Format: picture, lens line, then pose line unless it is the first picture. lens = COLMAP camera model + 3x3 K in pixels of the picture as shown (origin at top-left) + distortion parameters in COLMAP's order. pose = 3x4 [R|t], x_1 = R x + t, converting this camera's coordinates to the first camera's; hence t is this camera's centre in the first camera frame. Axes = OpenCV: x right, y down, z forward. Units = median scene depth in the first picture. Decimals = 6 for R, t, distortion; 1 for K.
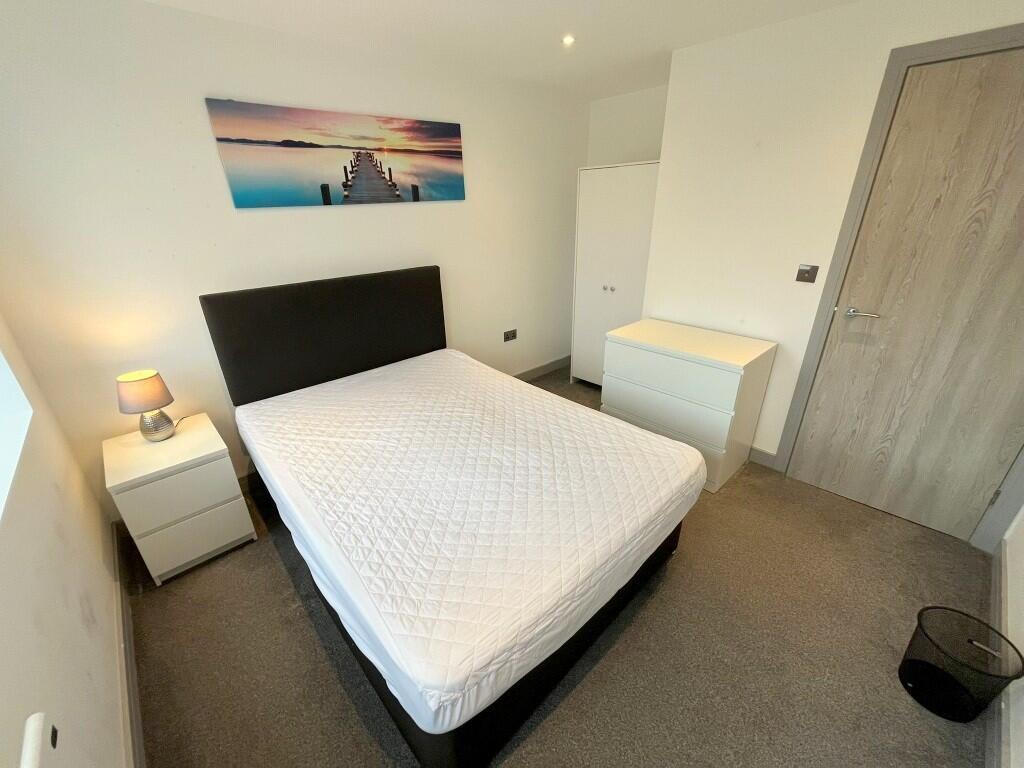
lens RADIAL K [[413.5, 0, 512.0], [0, 413.5, 384.0], [0, 0, 1]] dist [0.000833, -0.000067]
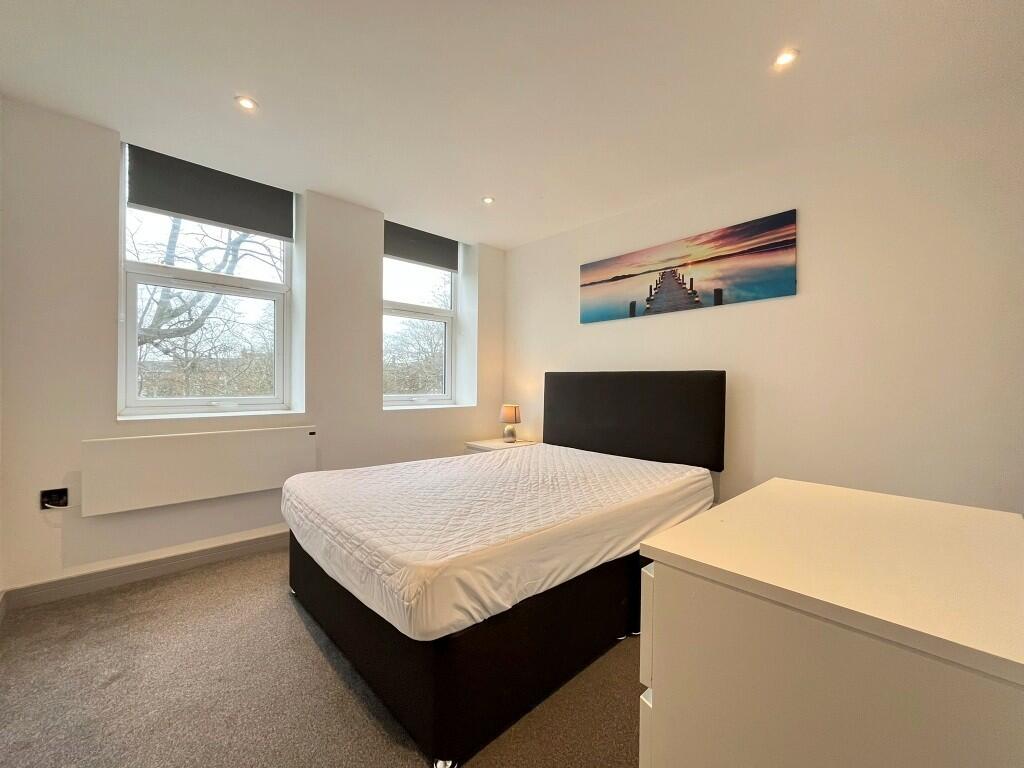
lens RADIAL K [[413.5, 0, 512.0], [0, 413.5, 384.0], [0, 0, 1]] dist [0.000833, -0.000067]
pose [[0.005156, 0.022579, -0.999732, 0.745591], [-0.417064, 0.908691, 0.018372, -0.109968], [0.908862, 0.416858, 0.014102, 0.680971]]
